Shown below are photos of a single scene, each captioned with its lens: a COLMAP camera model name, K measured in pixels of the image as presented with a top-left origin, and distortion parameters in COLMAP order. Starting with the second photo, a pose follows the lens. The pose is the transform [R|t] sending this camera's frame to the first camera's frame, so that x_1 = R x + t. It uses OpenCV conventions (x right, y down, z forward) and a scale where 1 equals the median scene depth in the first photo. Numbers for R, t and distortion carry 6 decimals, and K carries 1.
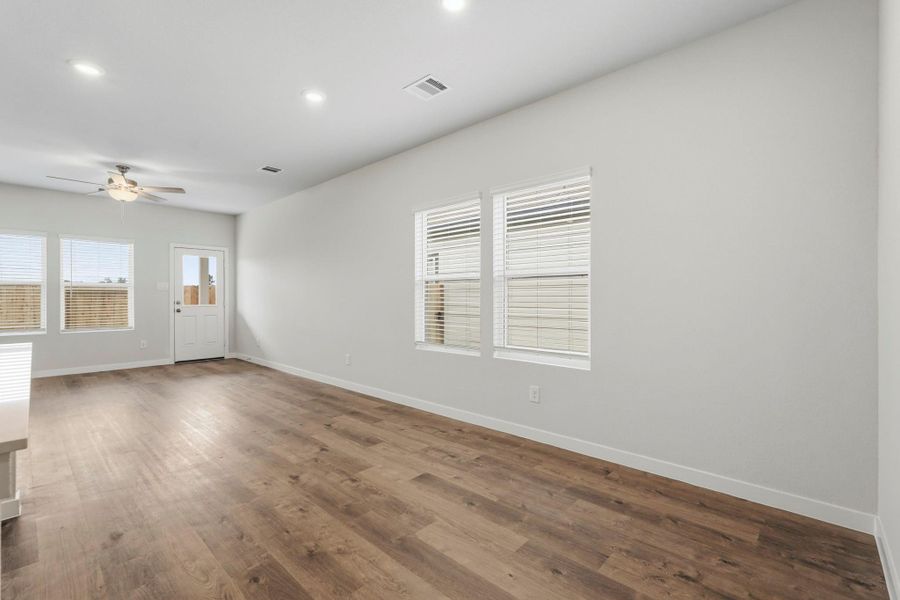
lens RADIAL K [[395.3, 0, 445.7], [0, 395.3, 300.0], [0, 0, 1]] dist [-0.013137, 0.004235]
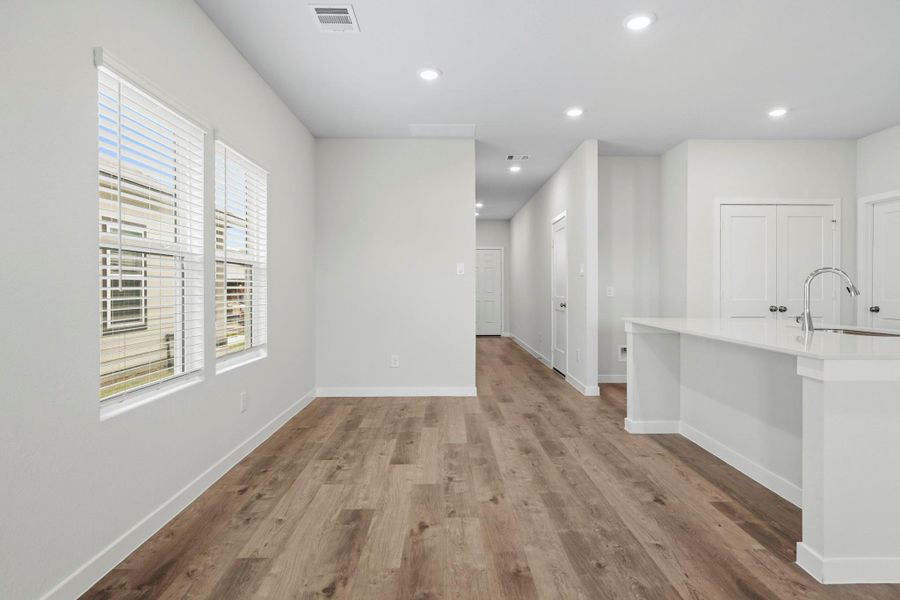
lens RADIAL K [[491.4, 0, 449.4], [0, 491.4, 293.9], [0, 0, 1]] dist [0.002500, 0.000143]
pose [[-0.682768, -0.008965, 0.730580, -0.920104], [0.002882, 0.999884, 0.014963, -0.009154], [-0.730630, 0.012322, -0.682663, 1.513089]]
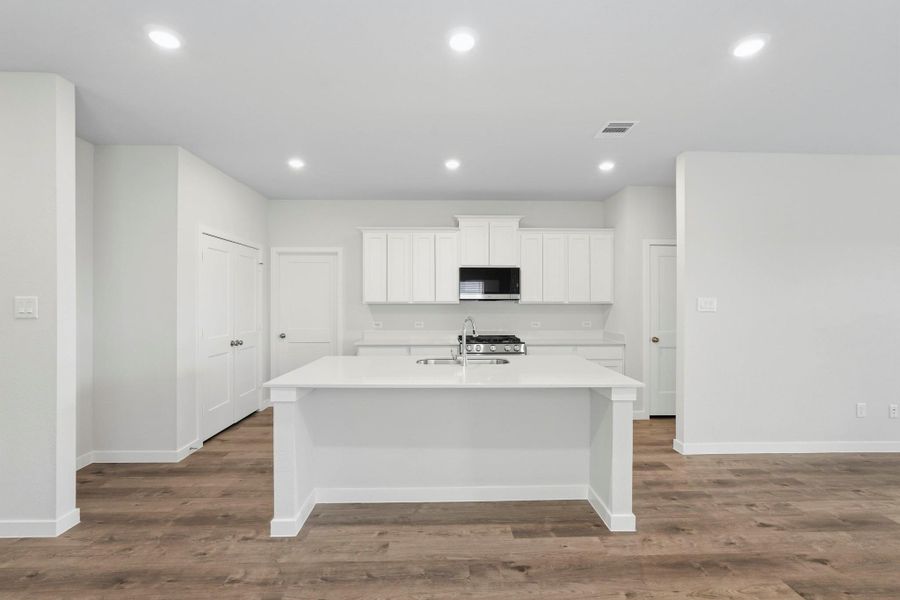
lens RADIAL K [[395.3, 0, 452.4], [0, 395.3, 303.6], [0, 0, 1]] dist [-0.013137, 0.004235]
pose [[-0.723429, 0.003333, -0.690390, 0.035367], [-0.001224, 0.999981, 0.006109, -0.084932], [0.690397, 0.005264, -0.723411, 1.037124]]
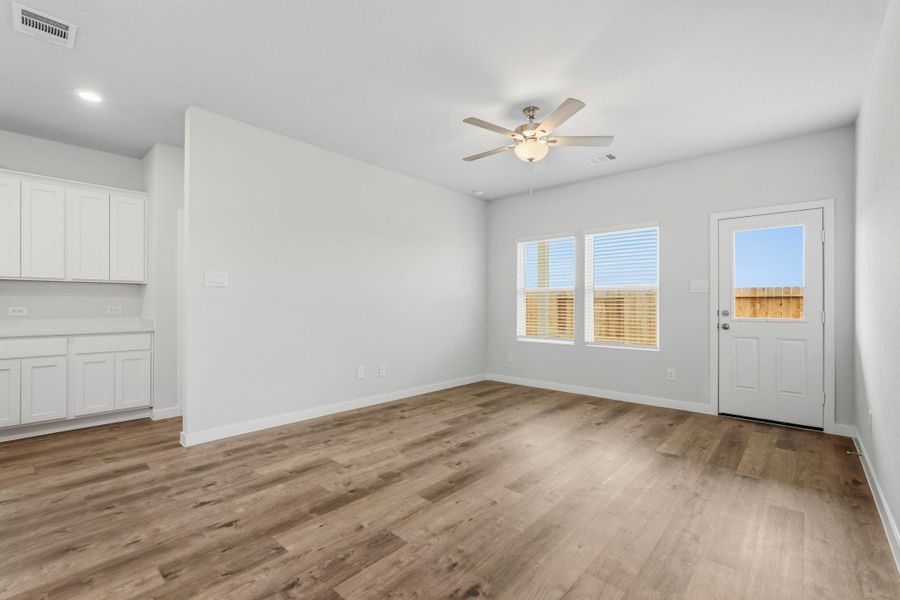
lens RADIAL K [[395.3, 0, 454.1], [0, 395.3, 301.6], [0, 0, 1]] dist [-0.013137, 0.004235]
pose [[0.012331, -0.009120, -0.999882, -0.230898], [-0.006583, 0.999936, -0.009202, -0.004701], [0.999902, 0.006696, 0.012271, 1.368287]]
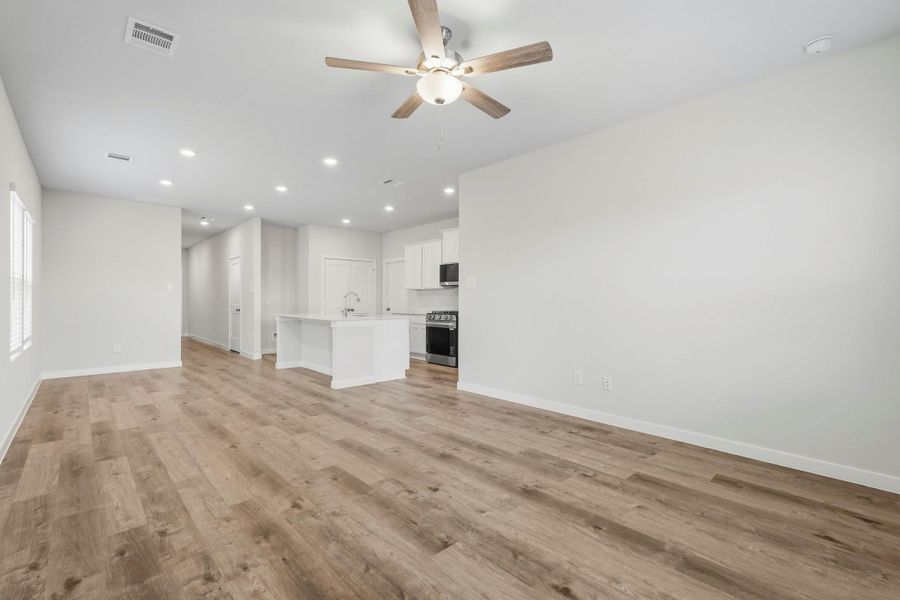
lens RADIAL K [[395.3, 0, 443.1], [0, 395.3, 299.2], [0, 0, 1]] dist [-0.013137, 0.004235]
pose [[-0.996853, -0.002796, 0.079223, -1.376698], [-0.002877, 0.999995, -0.000908, -0.006550], [-0.079220, -0.001133, -0.996857, 2.374404]]
